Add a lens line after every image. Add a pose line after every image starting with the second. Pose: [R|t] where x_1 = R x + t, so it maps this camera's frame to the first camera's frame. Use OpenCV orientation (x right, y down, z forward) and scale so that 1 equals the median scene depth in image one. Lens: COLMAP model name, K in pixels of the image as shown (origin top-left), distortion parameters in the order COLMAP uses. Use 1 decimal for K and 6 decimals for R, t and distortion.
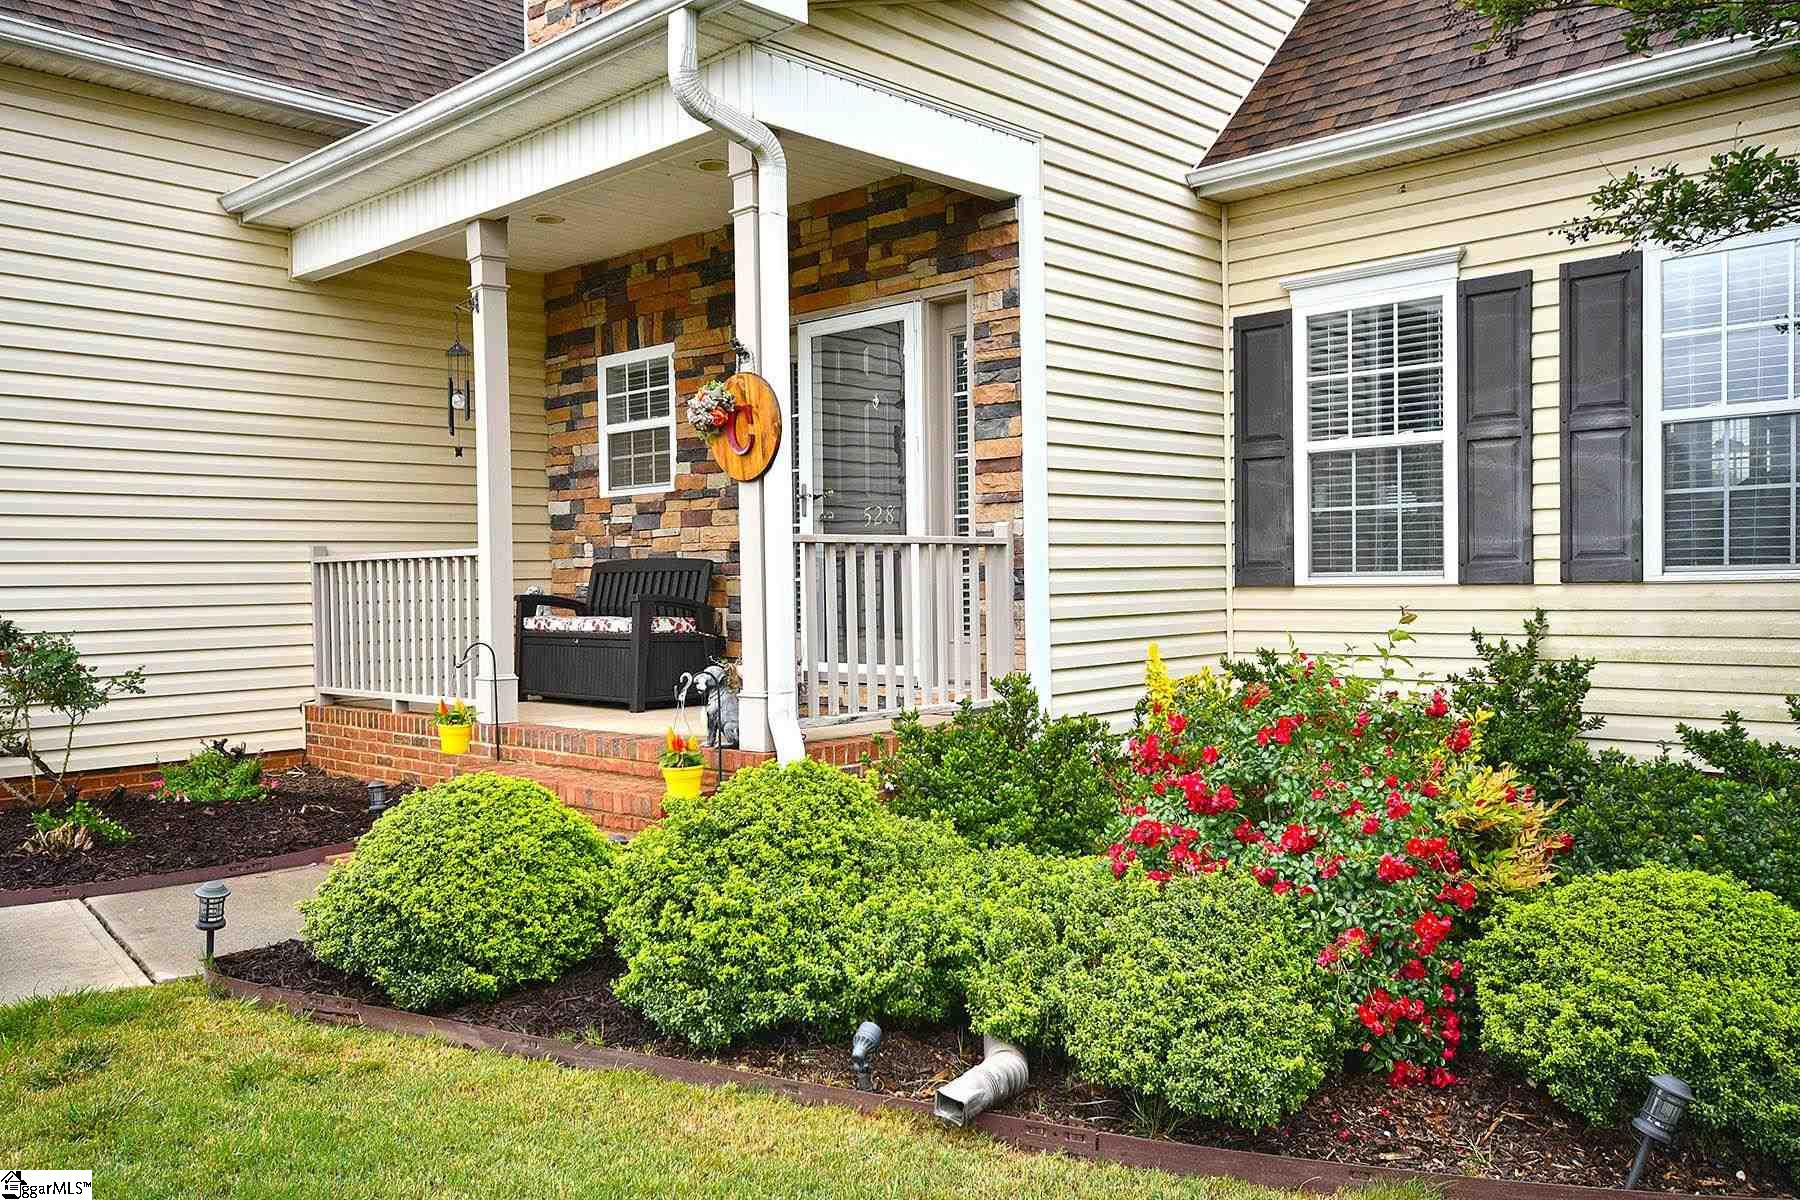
lens RADIAL K [[1434.6, 0, 899.8], [0, 1434.6, 610.2], [0, 0, 1]] dist [-0.004753, -0.009408]
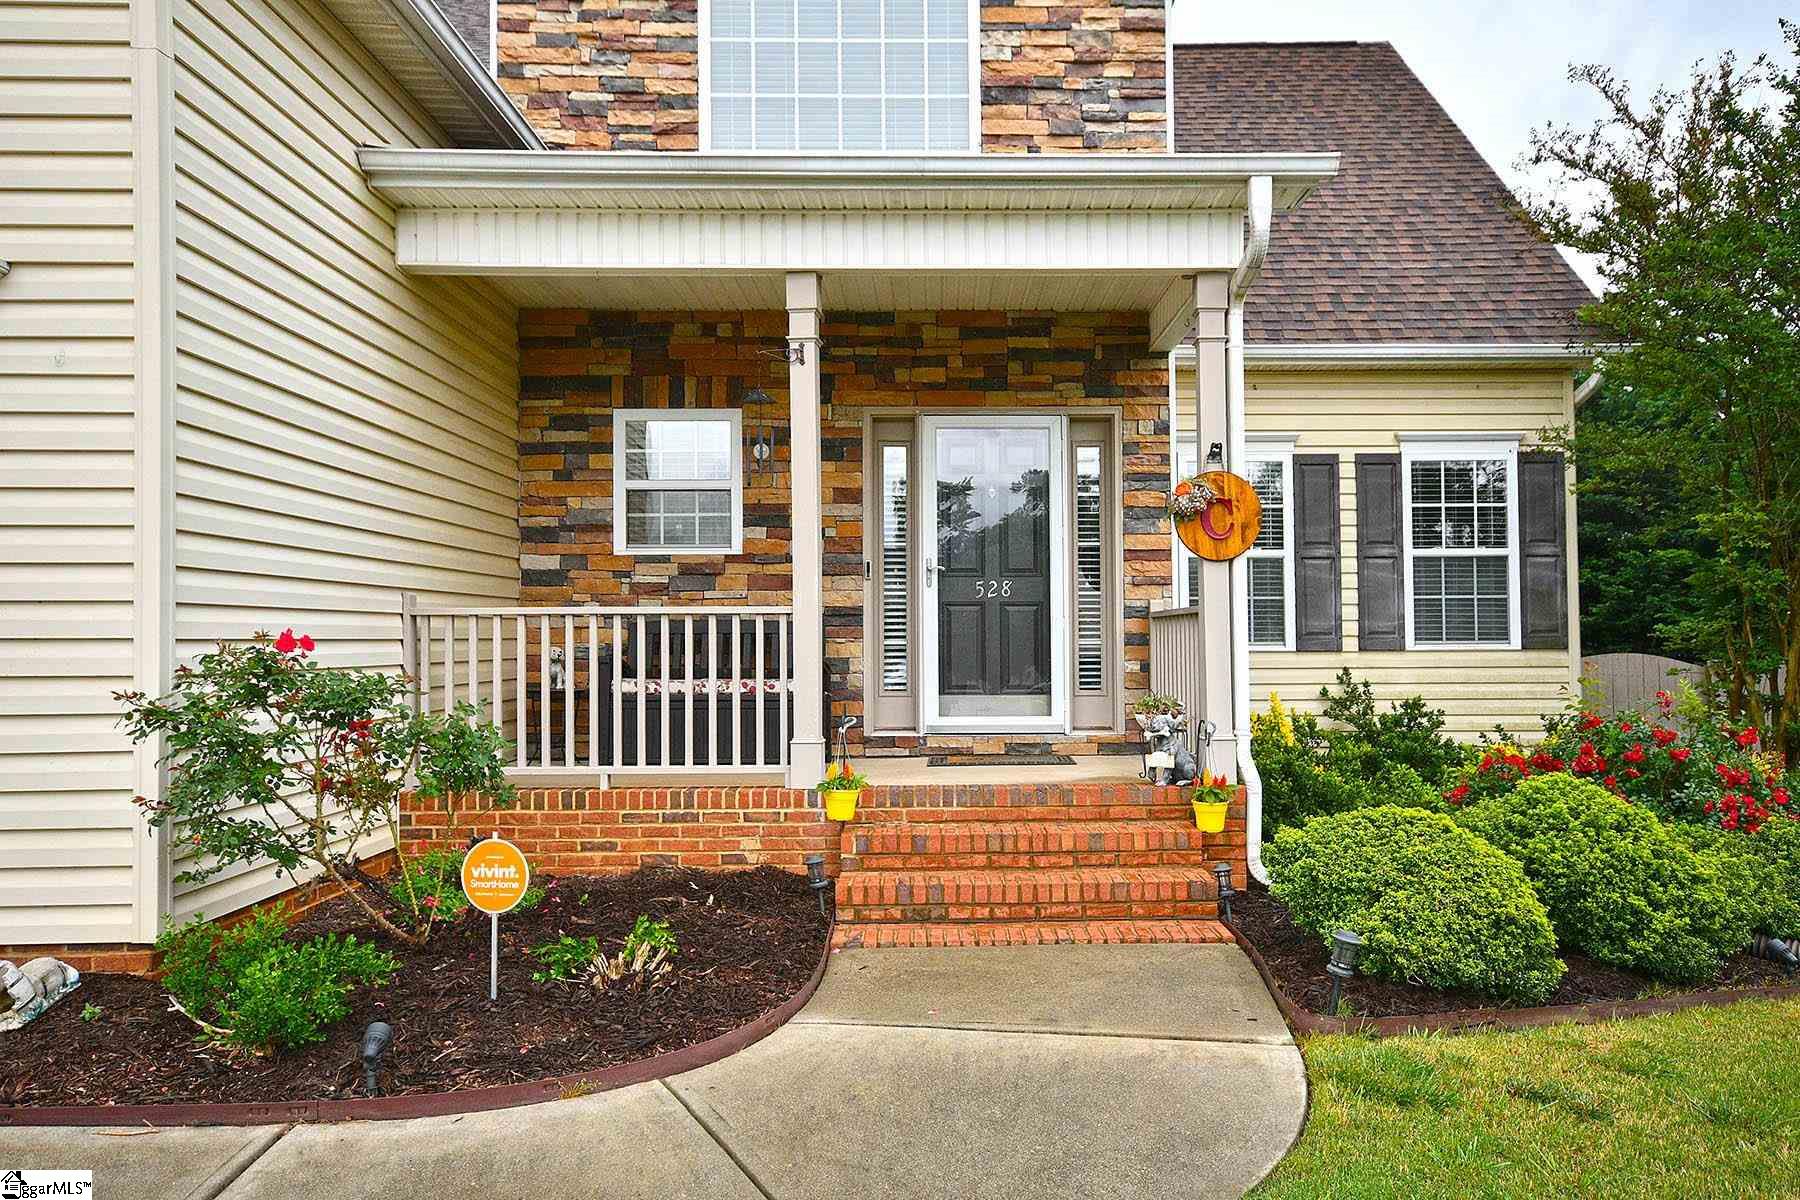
lens RADIAL K [[1225.7, 0, 902.8], [0, 1225.7, 594.5], [0, 0, 1]] dist [-0.031348, -0.000157]
pose [[0.712715, 0.040973, 0.700256, -0.818083], [0.007761, 0.997771, -0.066280, 0.004383], [-0.701411, 0.052673, 0.710808, 0.369167]]
